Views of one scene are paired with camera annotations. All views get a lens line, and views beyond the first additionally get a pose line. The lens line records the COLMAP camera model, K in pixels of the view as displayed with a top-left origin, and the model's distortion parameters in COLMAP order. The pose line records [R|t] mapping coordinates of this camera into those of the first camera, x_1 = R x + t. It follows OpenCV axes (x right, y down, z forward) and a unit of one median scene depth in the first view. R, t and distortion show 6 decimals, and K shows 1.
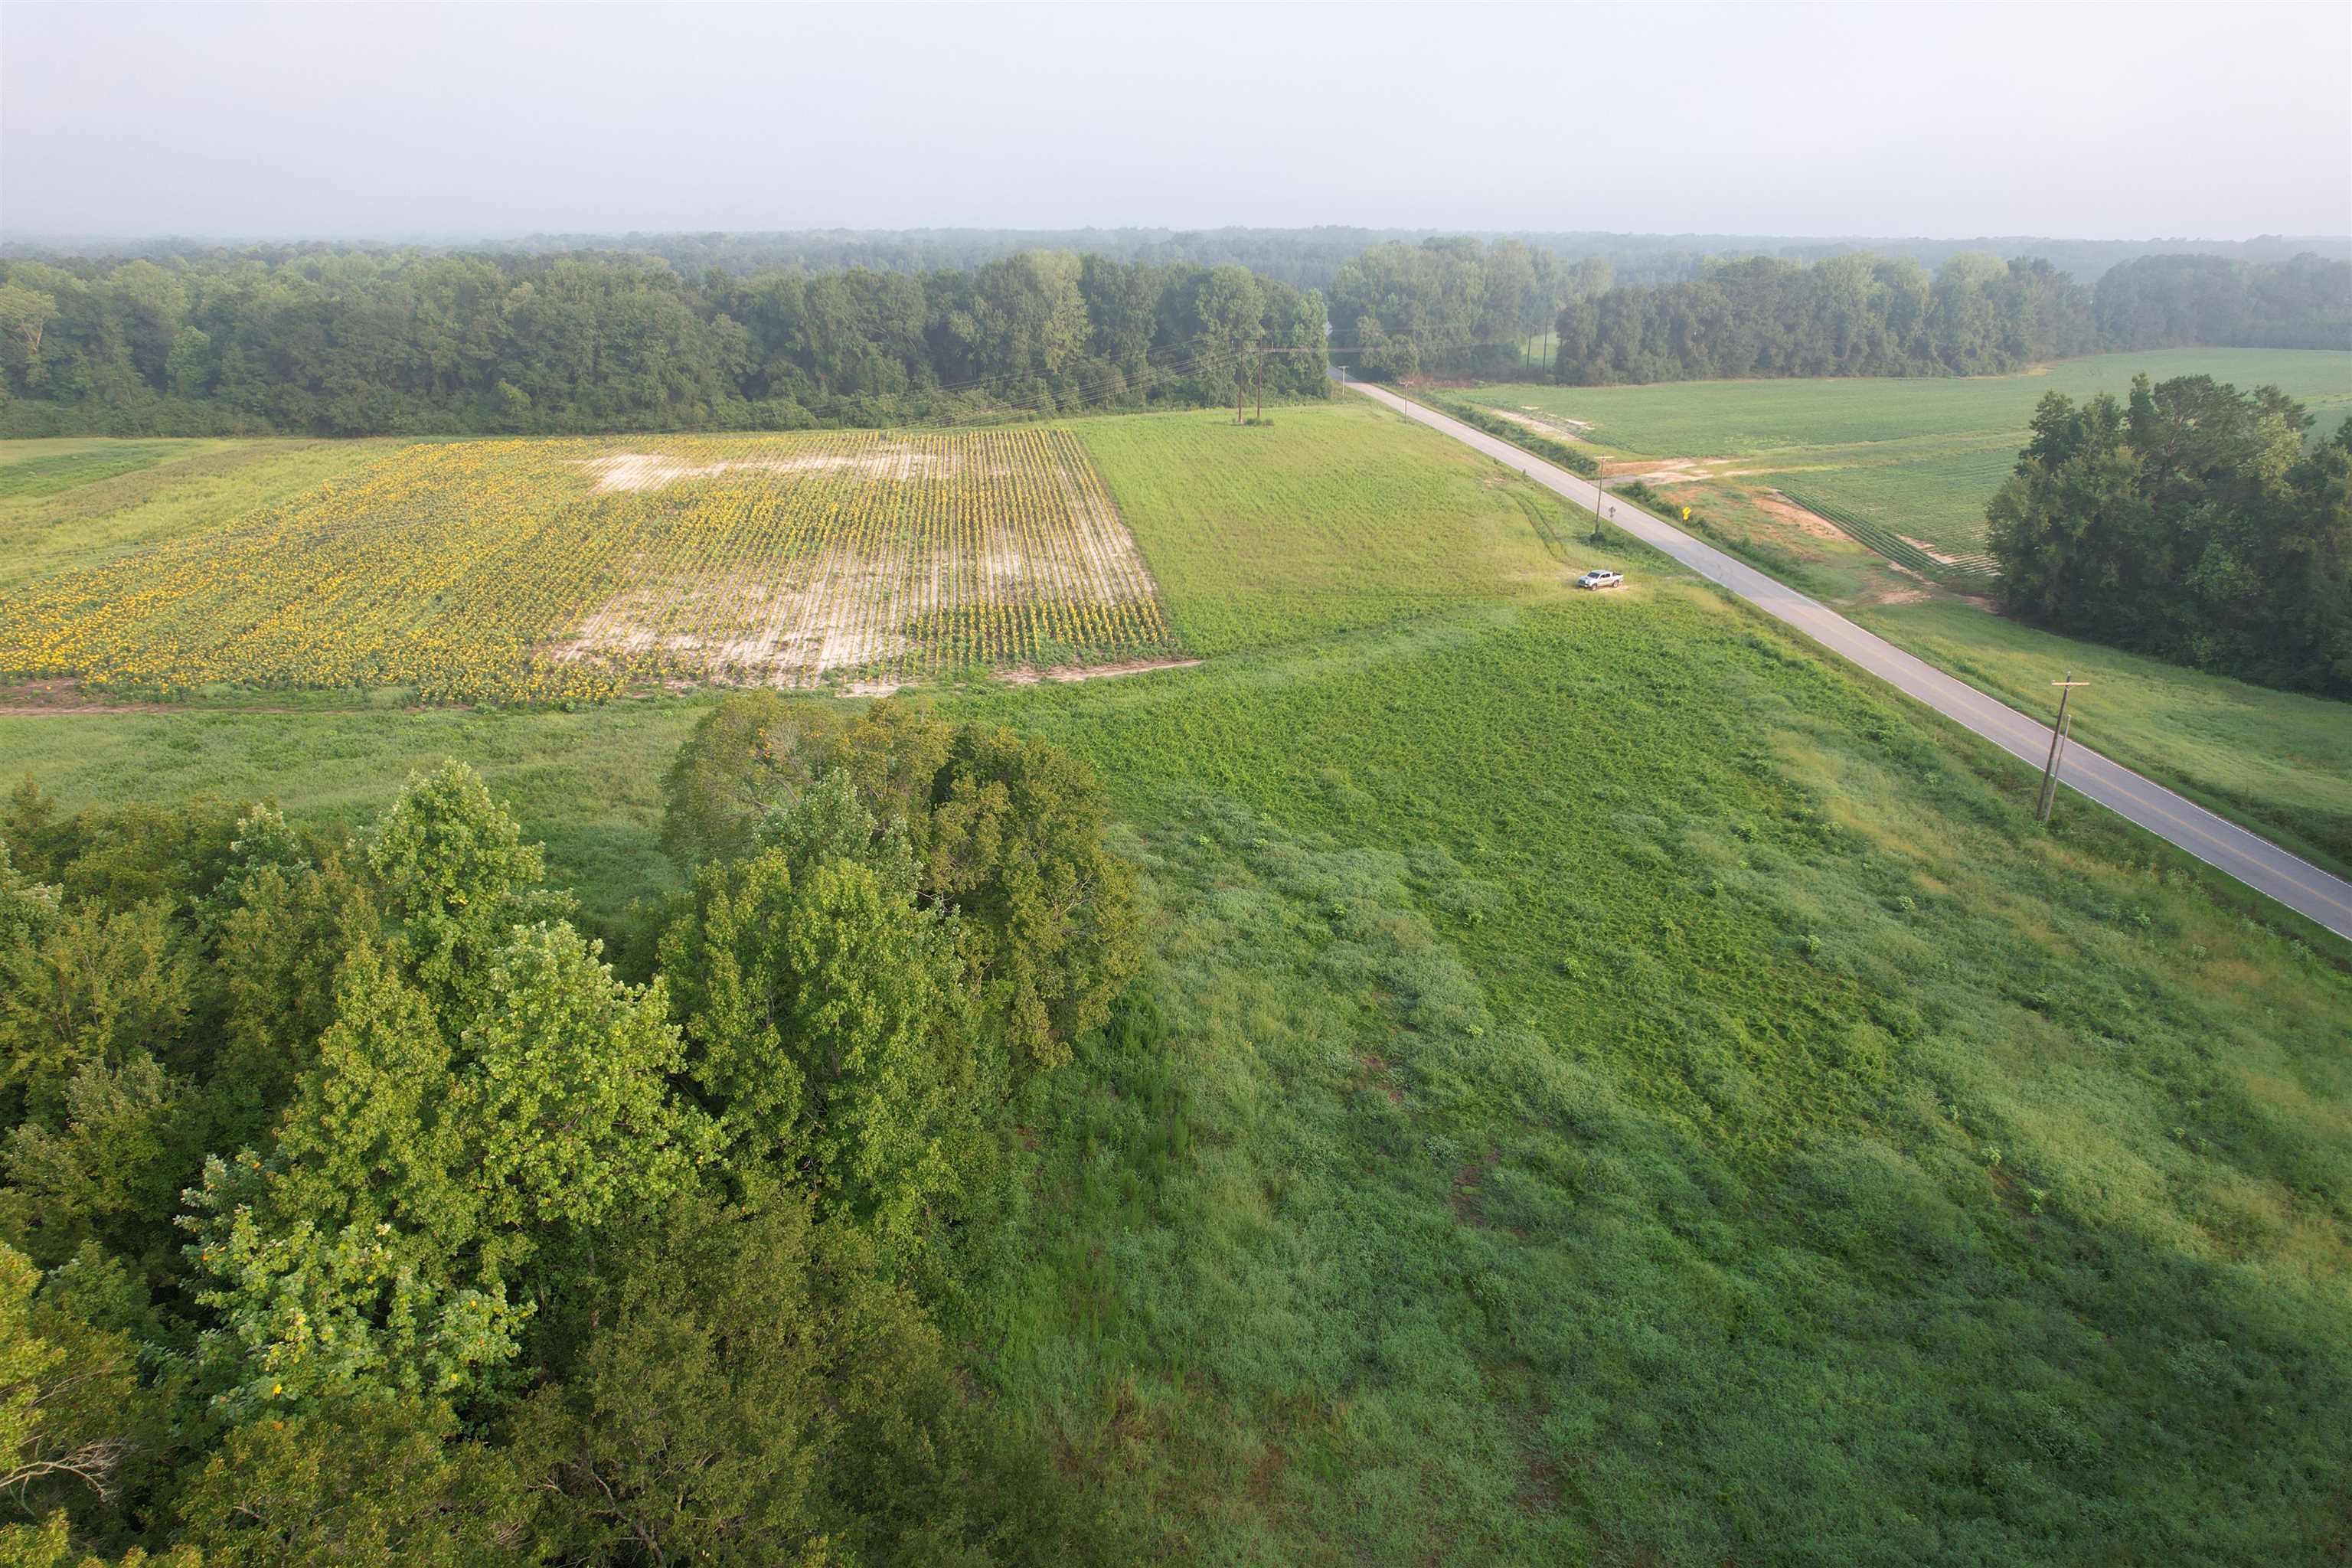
lens RADIAL K [[1497.1, 0, 1164.8], [0, 1497.1, 787.0], [0, 0, 1]] dist [-0.081639, 0.073340]
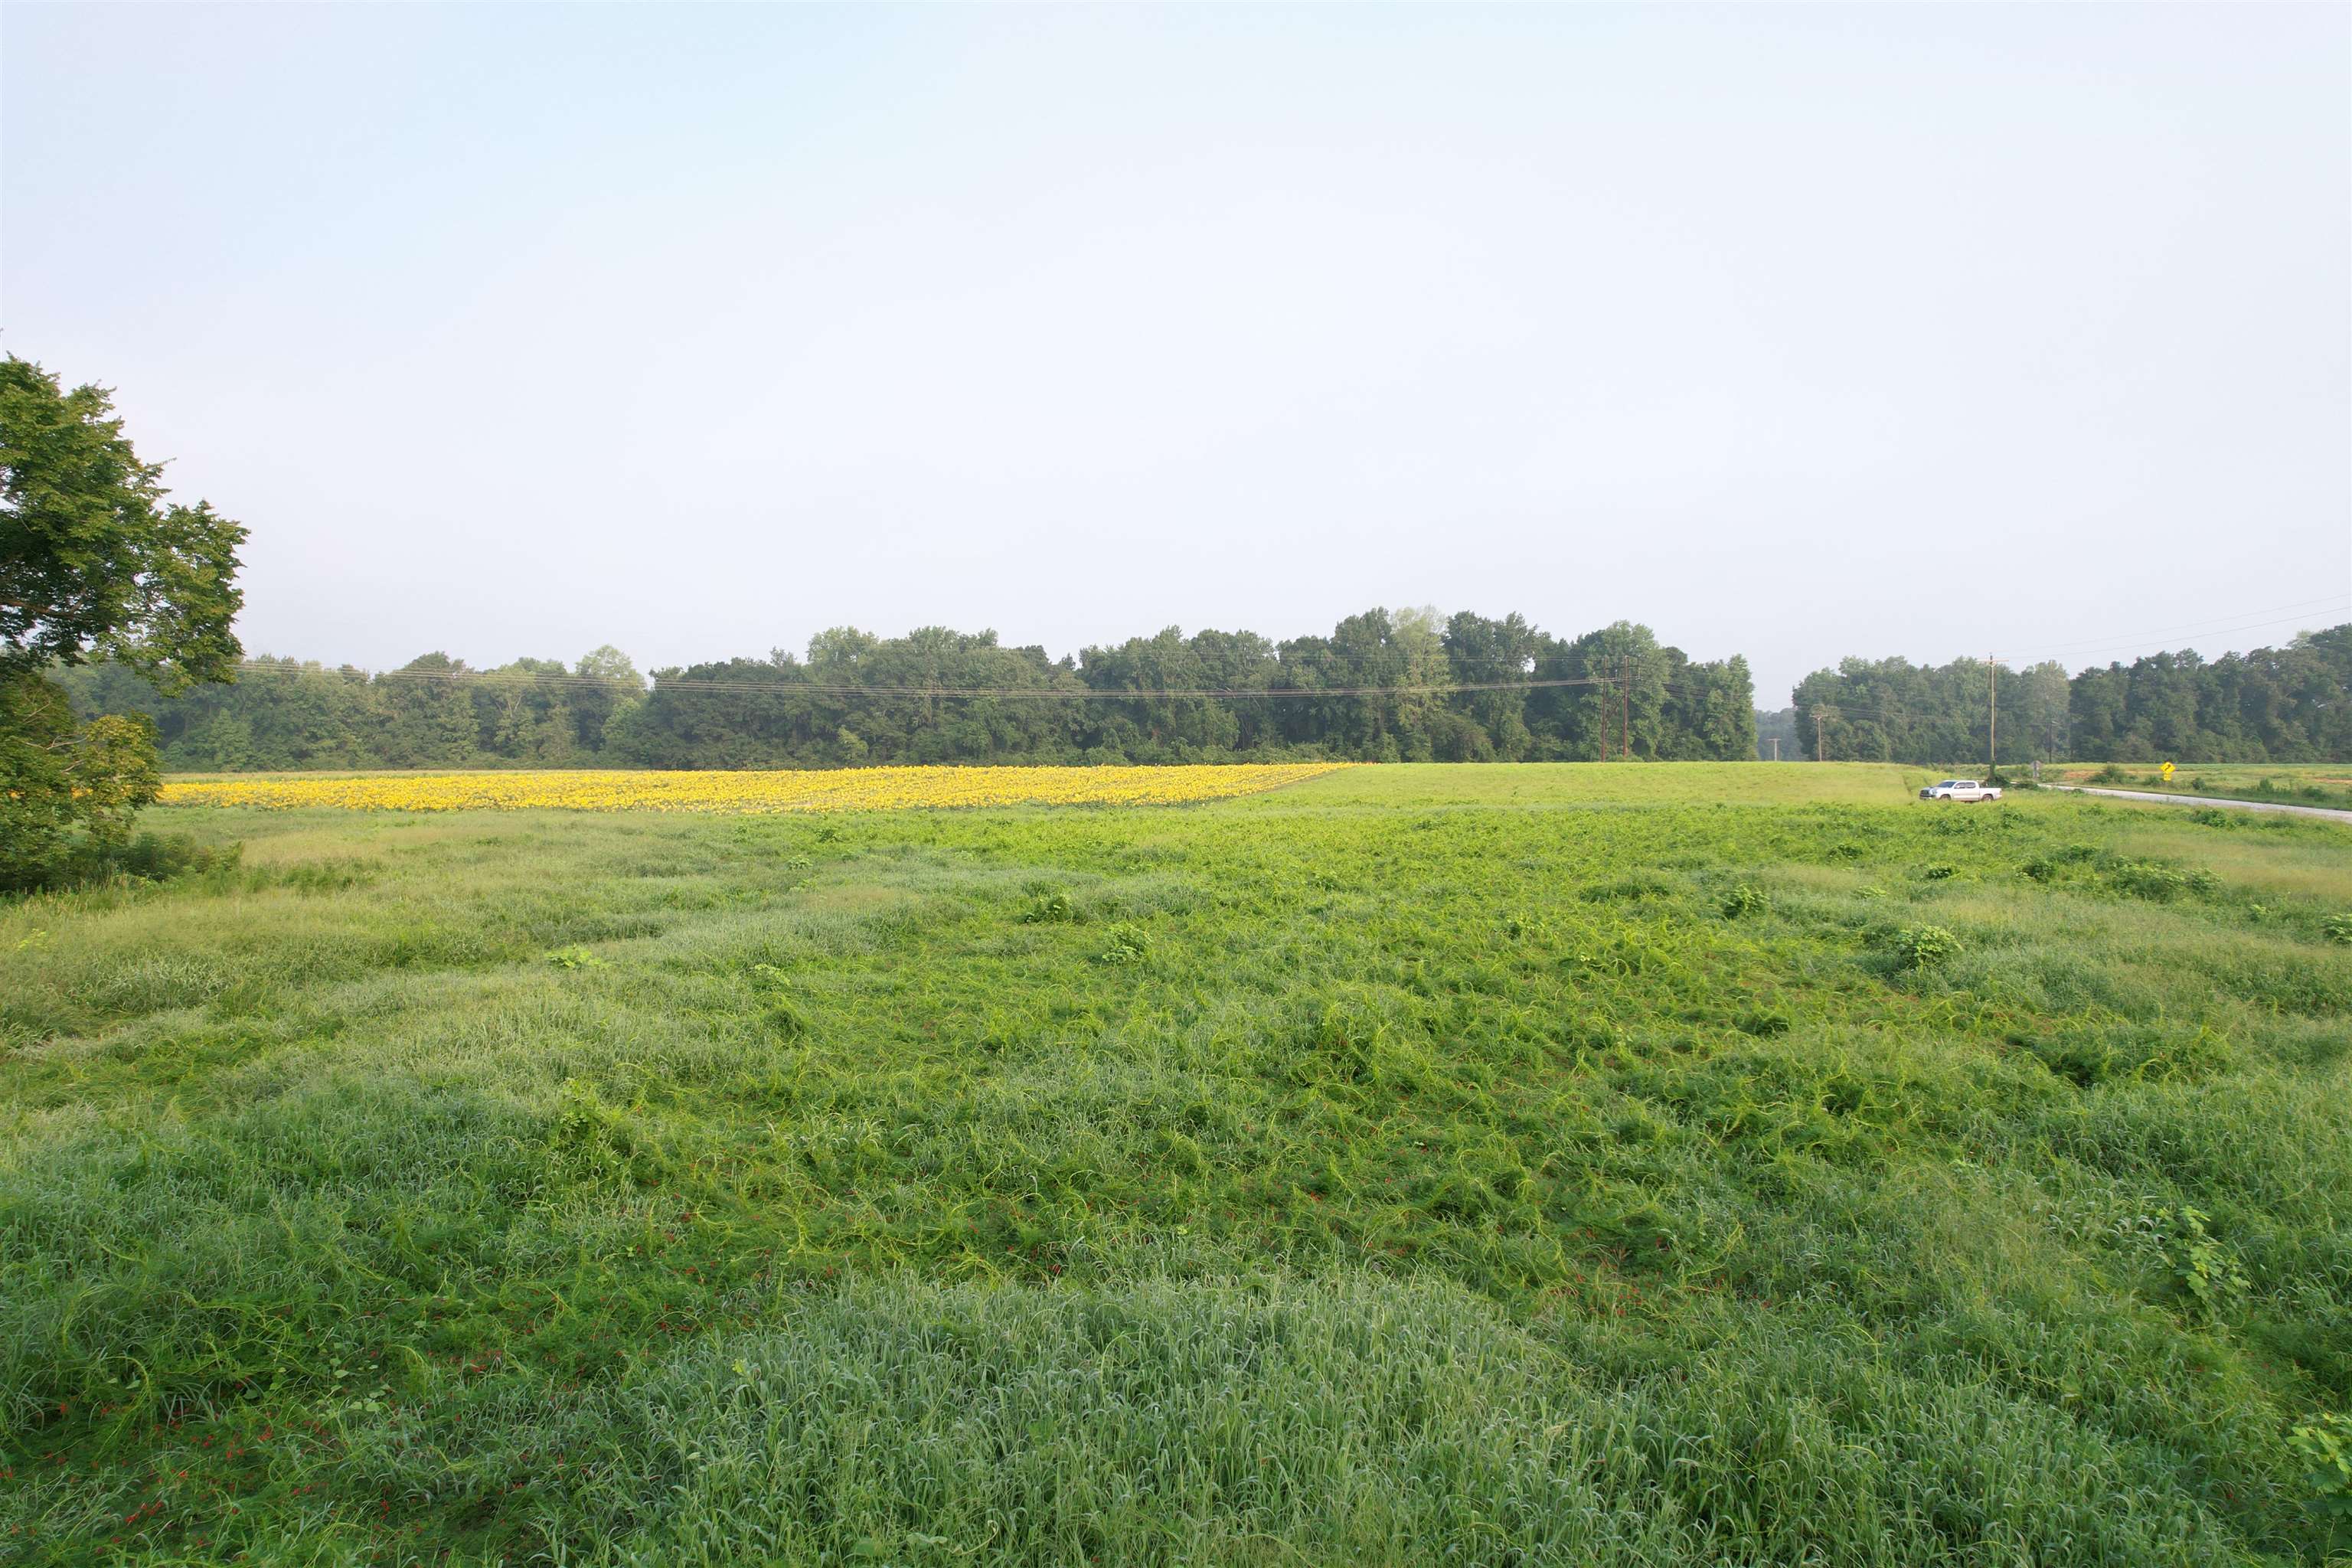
lens RADIAL K [[1497.1, 0, 1164.8], [0, 1497.1, 787.0], [0, 0, 1]] dist [-0.081639, 0.073340]
pose [[0.932434, -0.000219, -0.361340, 0.116232], [-0.122399, 0.940690, -0.316419, 0.054144], [0.339978, 0.339268, 0.877104, 0.186800]]
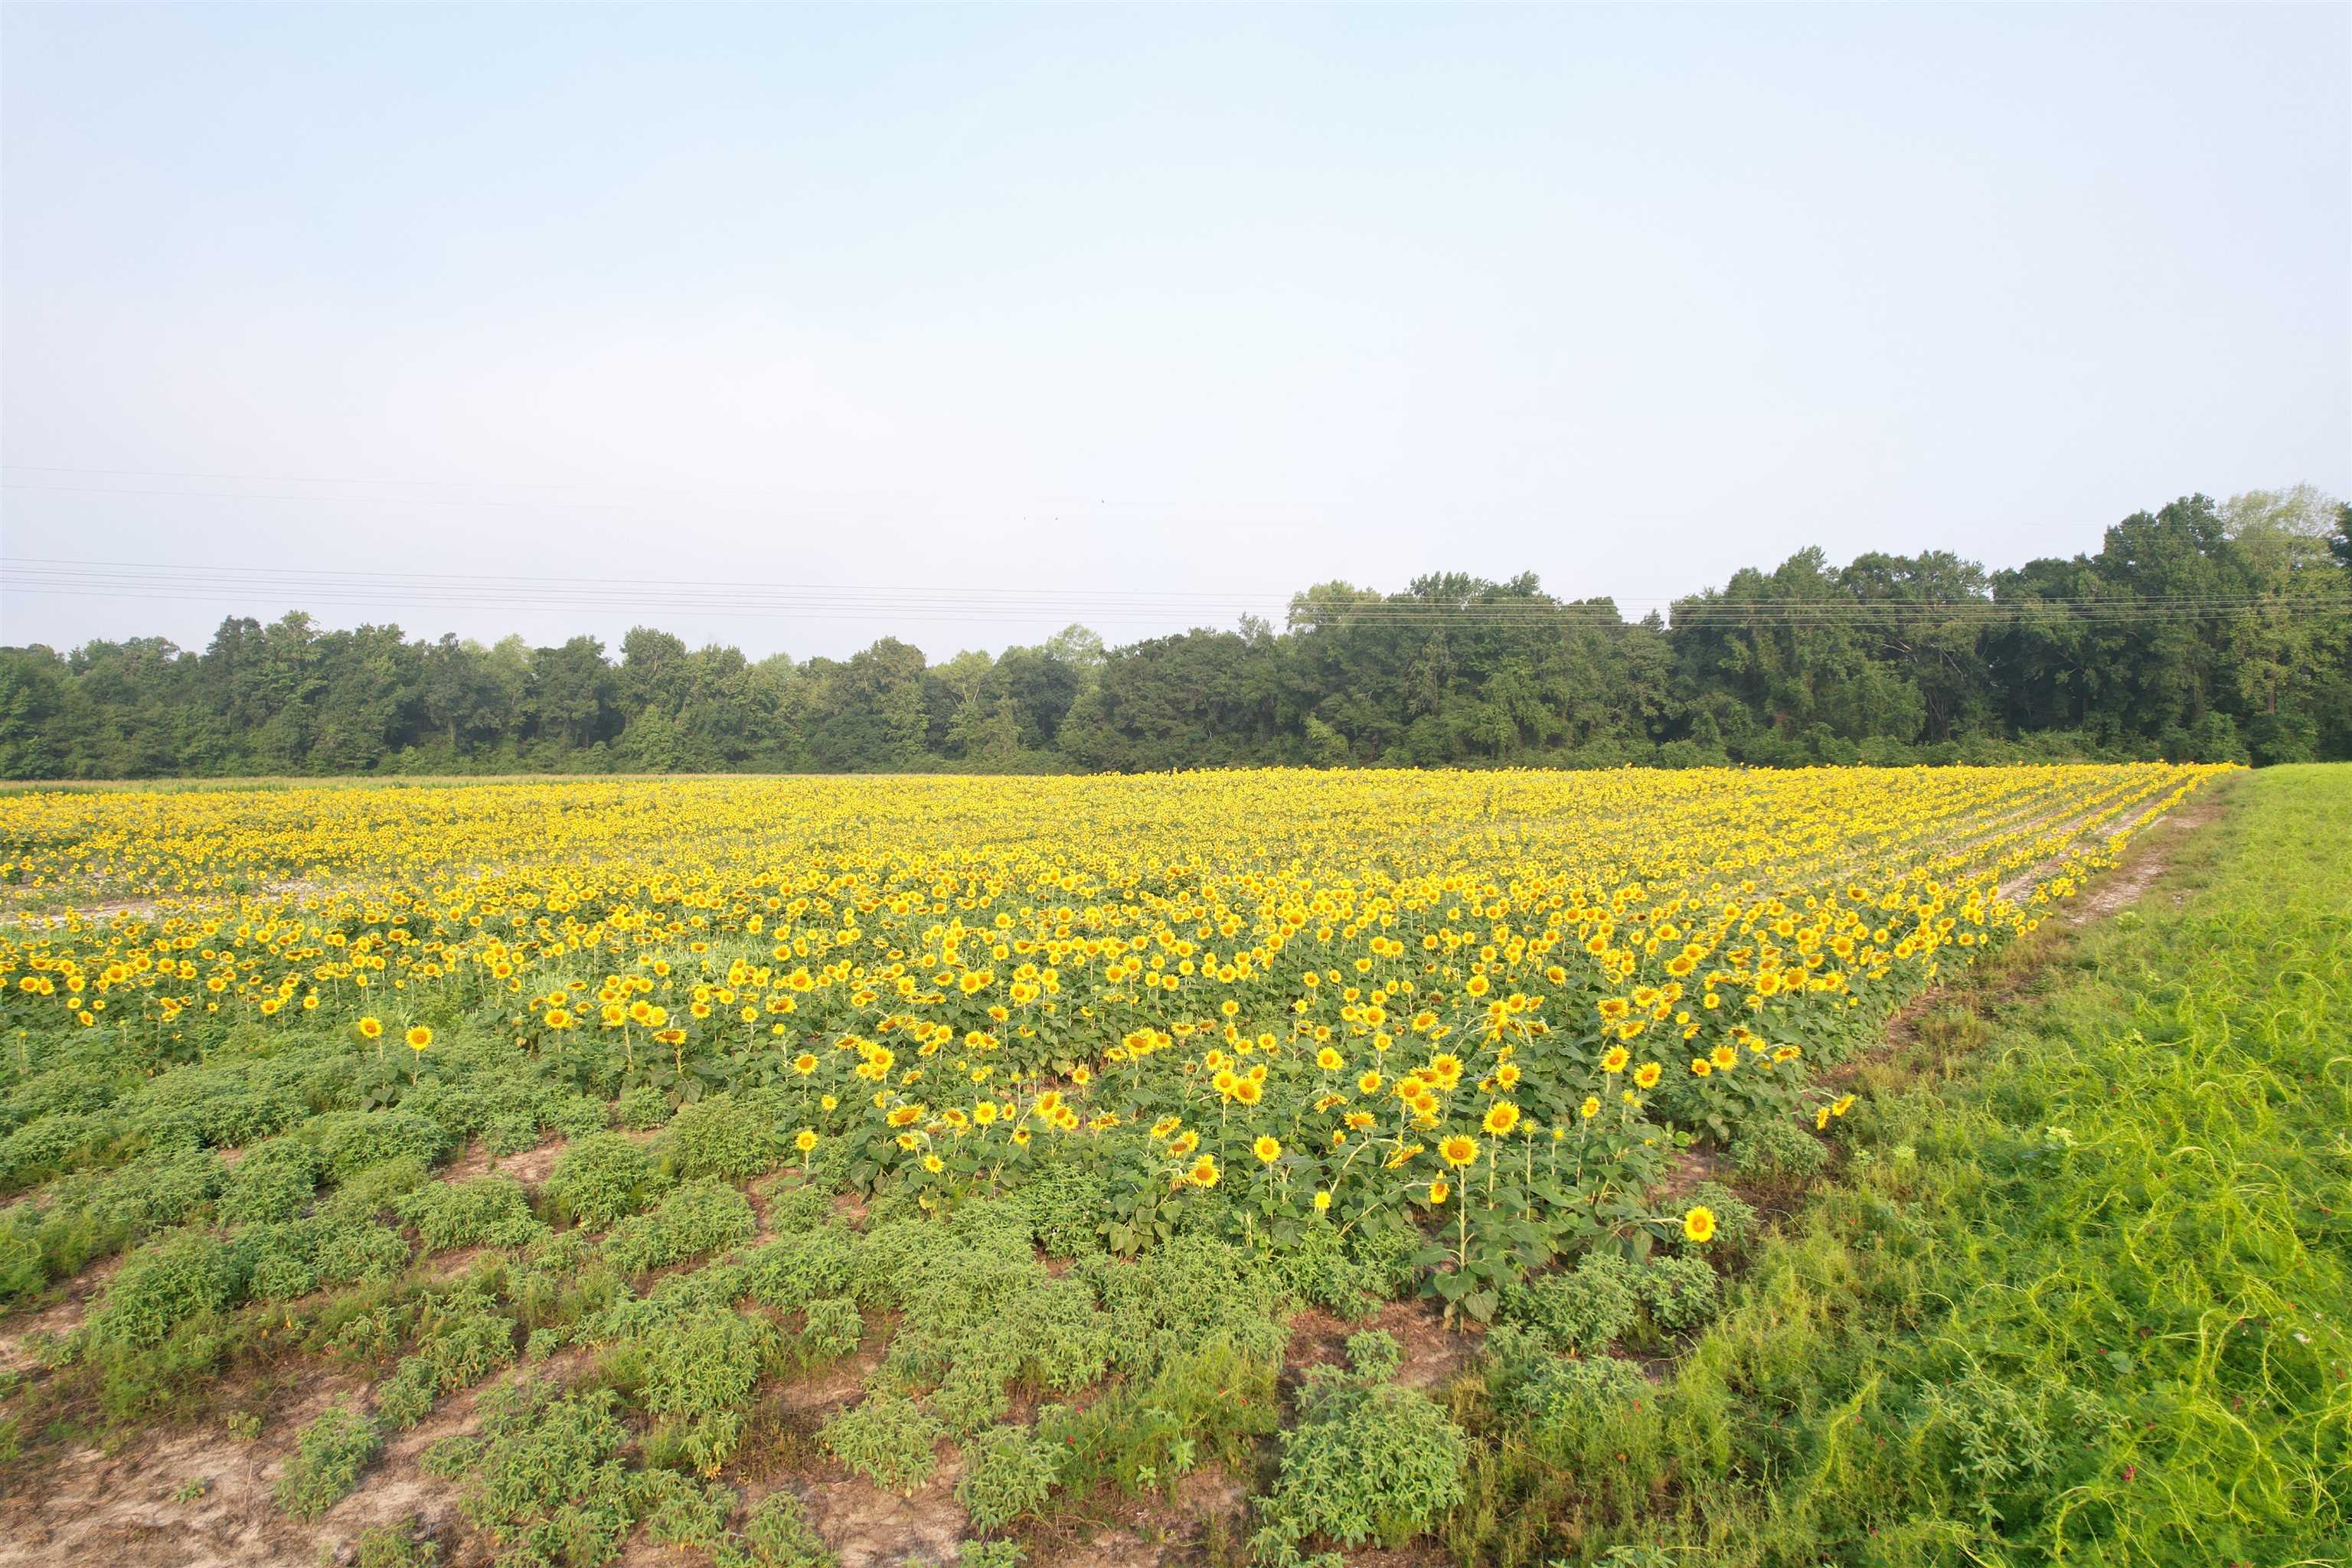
lens RADIAL K [[1497.1, 0, 1164.8], [0, 1497.1, 787.0], [0, 0, 1]] dist [-0.081639, 0.073340]
pose [[0.705034, 0.002773, -0.709168, 0.014846], [-0.246763, 0.938462, -0.241655, -0.047567], [0.664857, 0.345371, 0.662332, 0.458512]]
